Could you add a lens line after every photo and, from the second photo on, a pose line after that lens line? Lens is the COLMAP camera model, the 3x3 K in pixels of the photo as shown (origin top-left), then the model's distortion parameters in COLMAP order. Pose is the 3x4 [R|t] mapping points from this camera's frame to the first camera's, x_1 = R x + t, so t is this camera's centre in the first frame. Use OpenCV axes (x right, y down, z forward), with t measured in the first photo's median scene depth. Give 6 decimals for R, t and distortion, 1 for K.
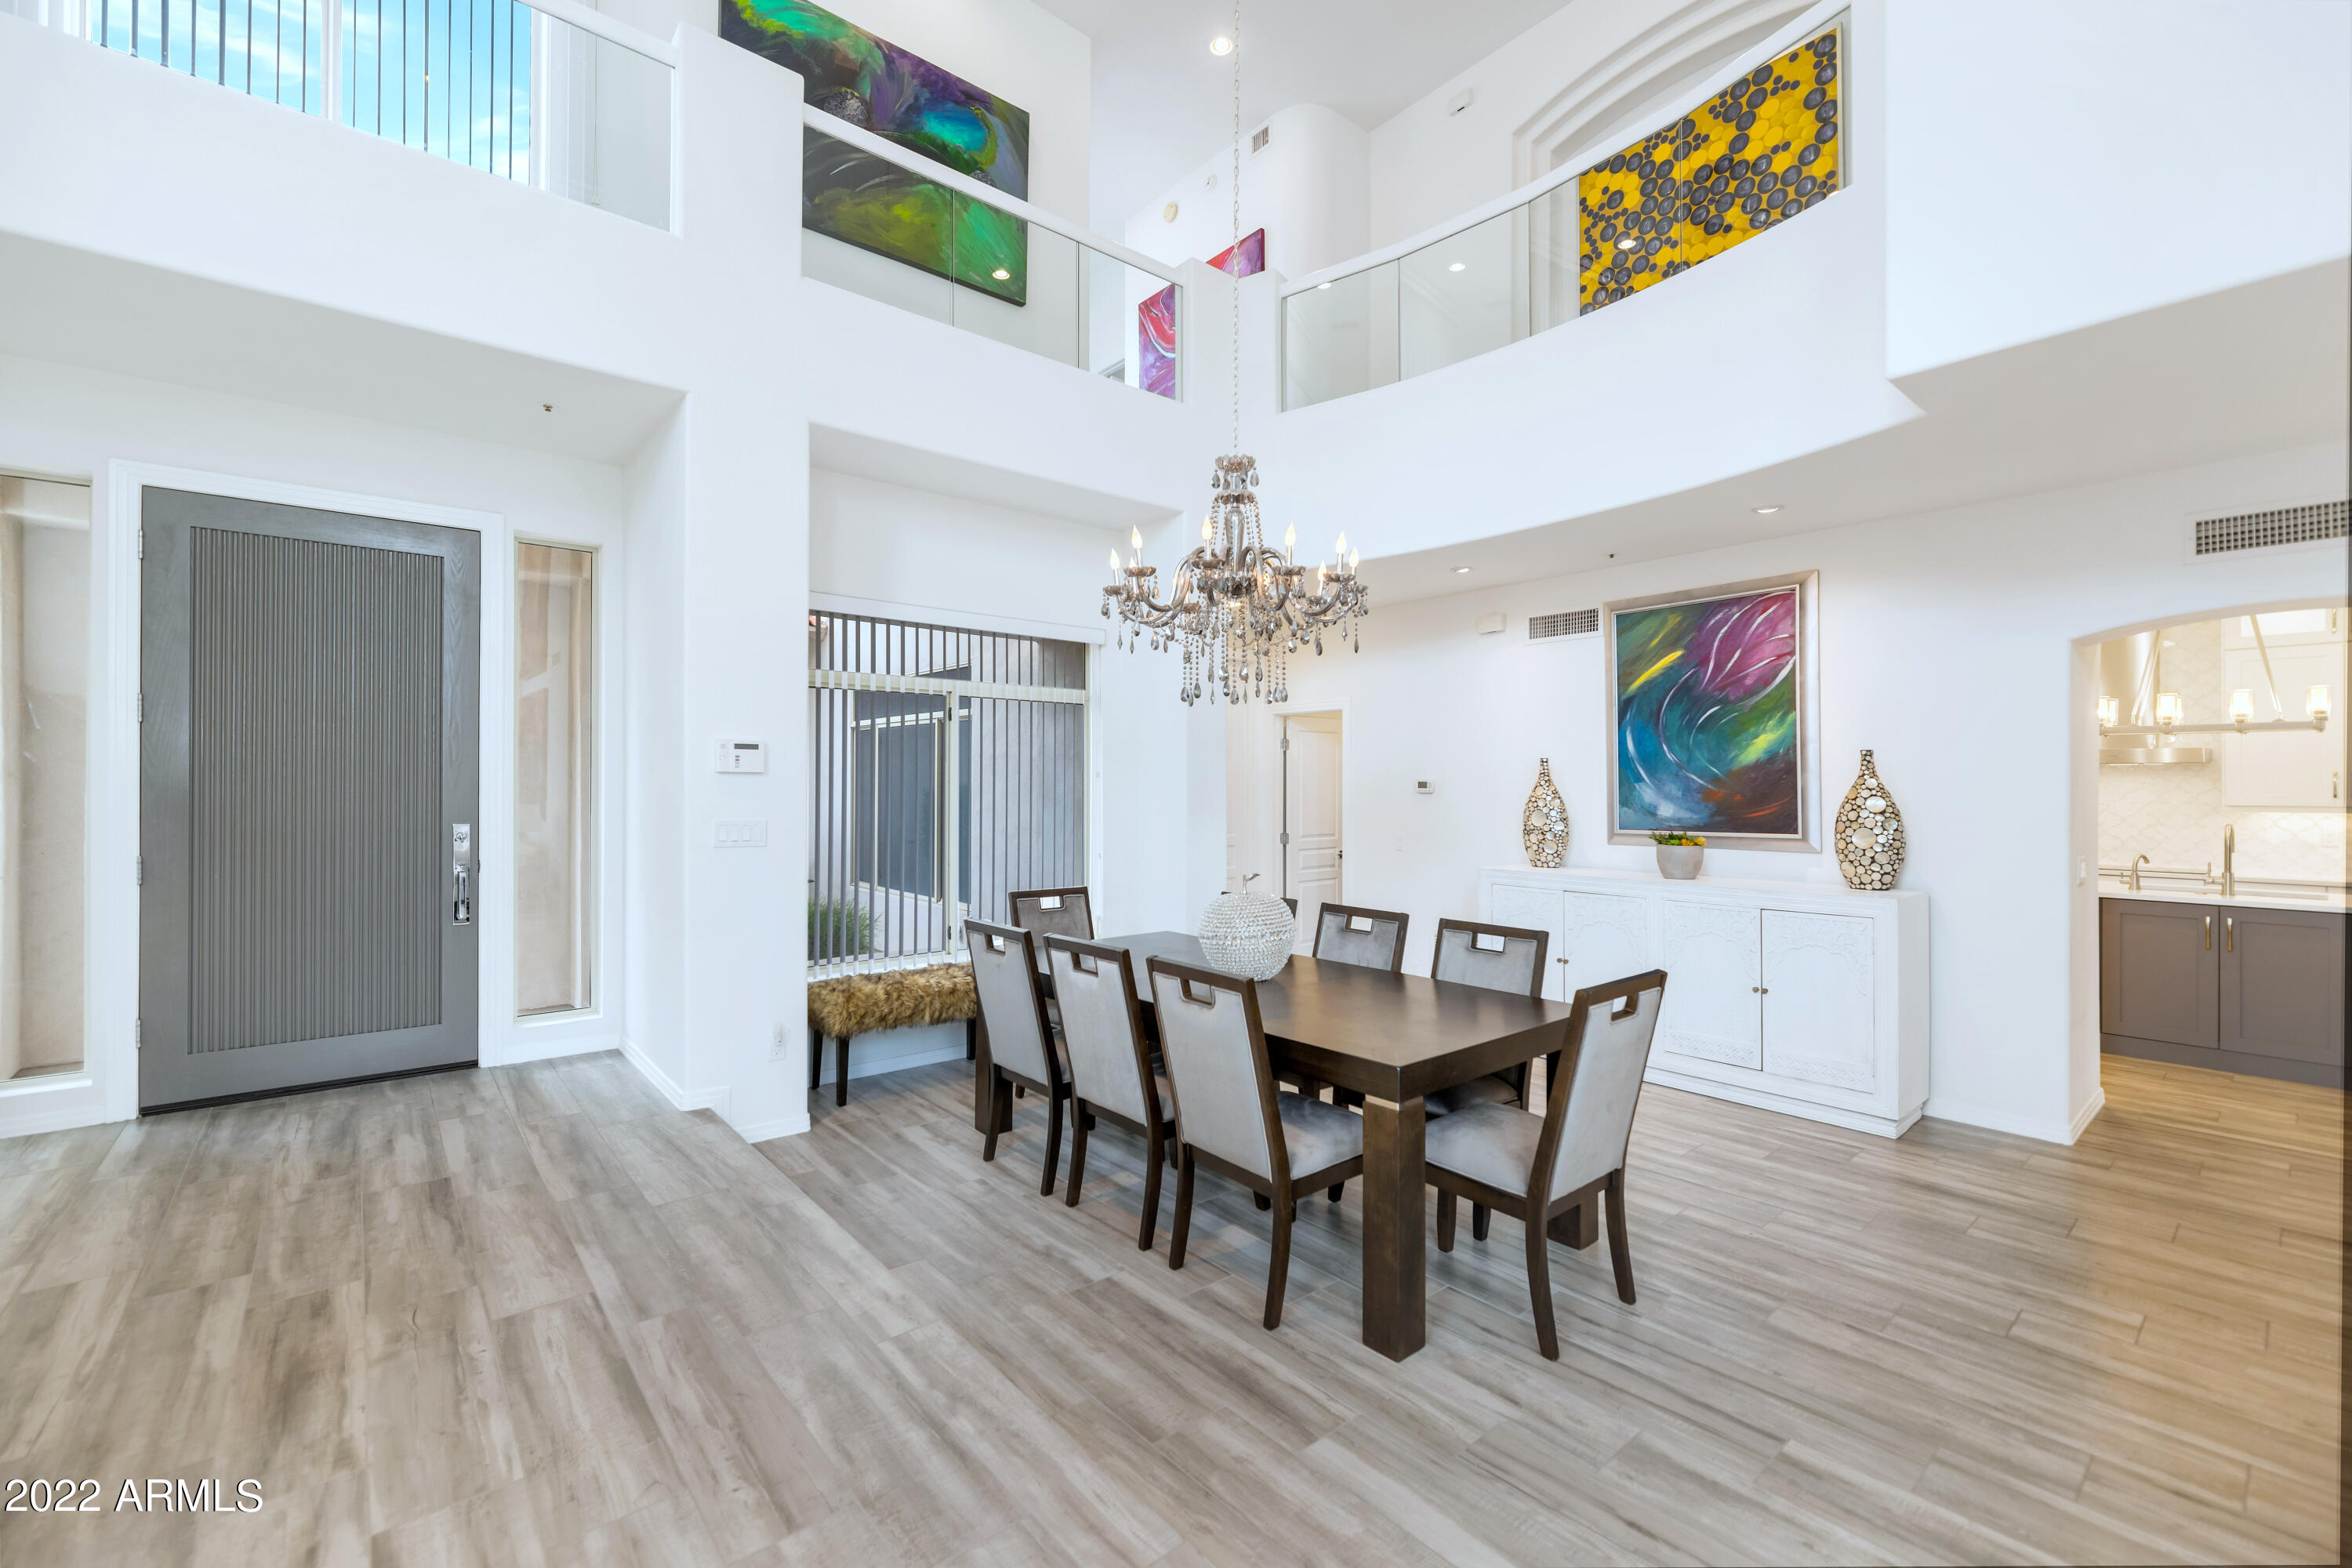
lens RADIAL K [[976.0, 0, 1191.5], [0, 976.0, 788.4], [0, 0, 1]] dist [-0.000451, -0.000201]
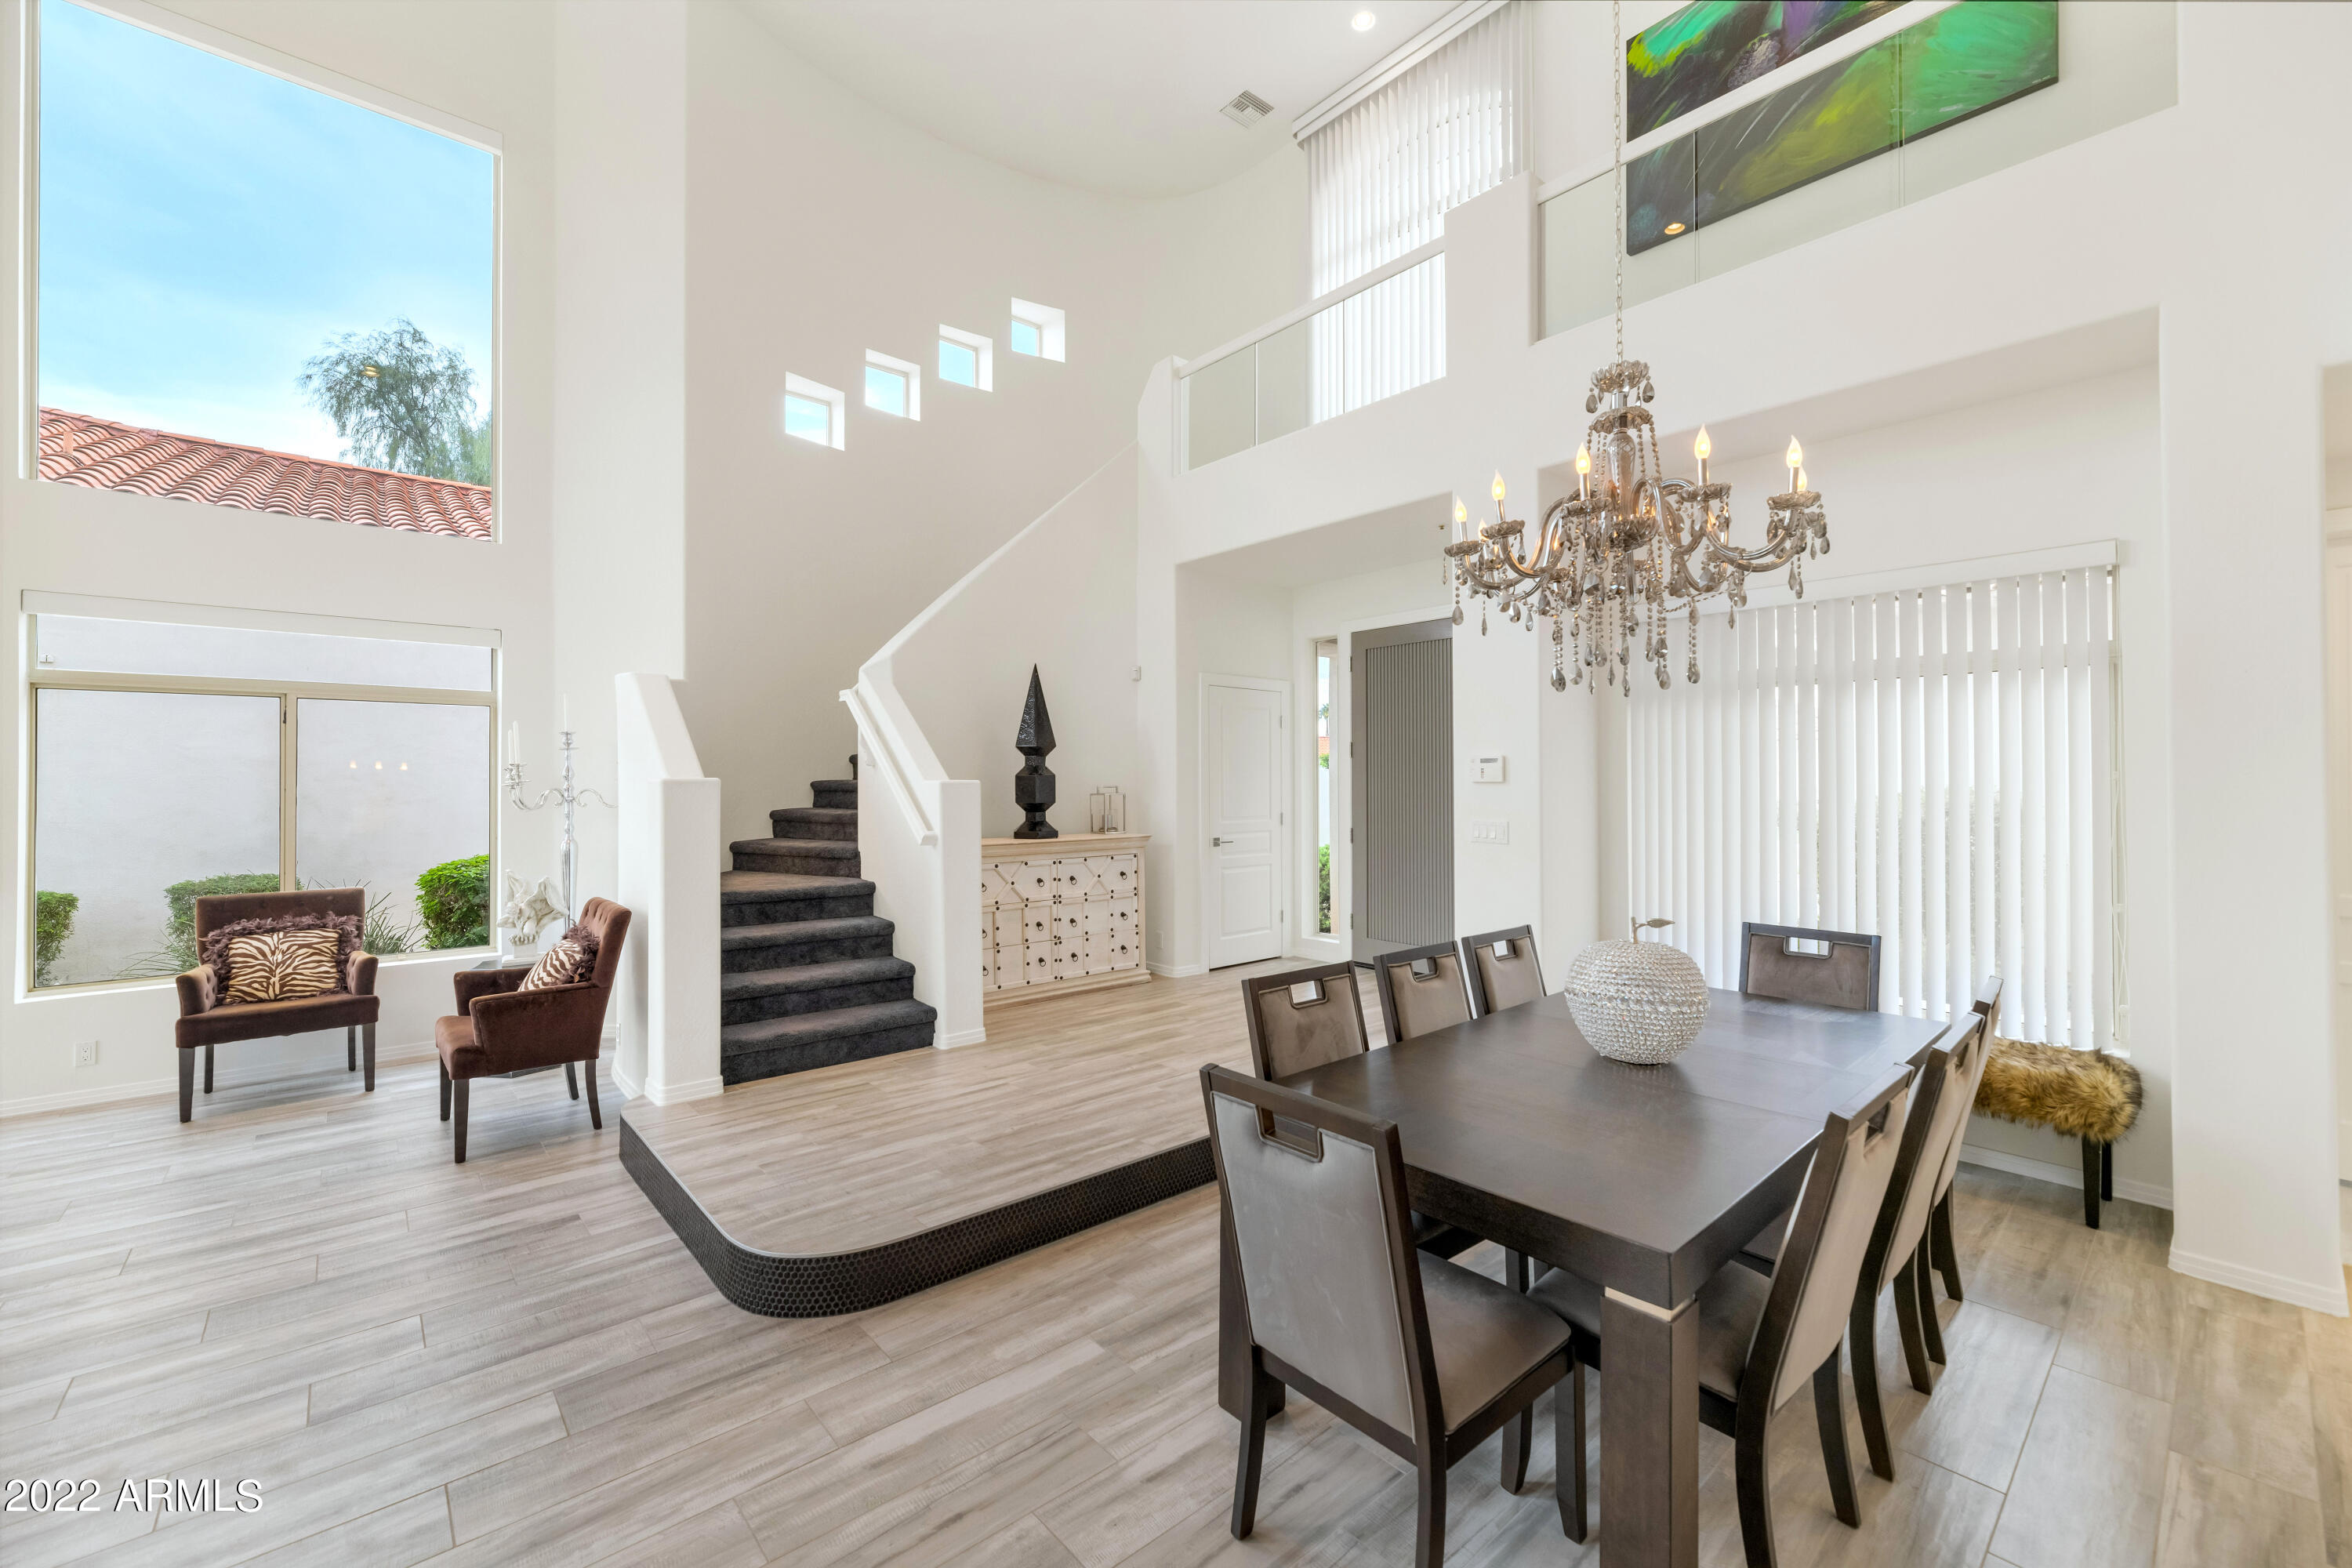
lens RADIAL K [[944.1, 0, 1185.5], [0, 944.1, 780.2], [0, 0, 1]] dist [-0.001359, -0.000030]
pose [[0.025435, -0.007573, -0.999648, 1.343472], [-0.001391, 0.999970, -0.007611, -0.017865], [0.999676, 0.001584, 0.025424, 1.113798]]
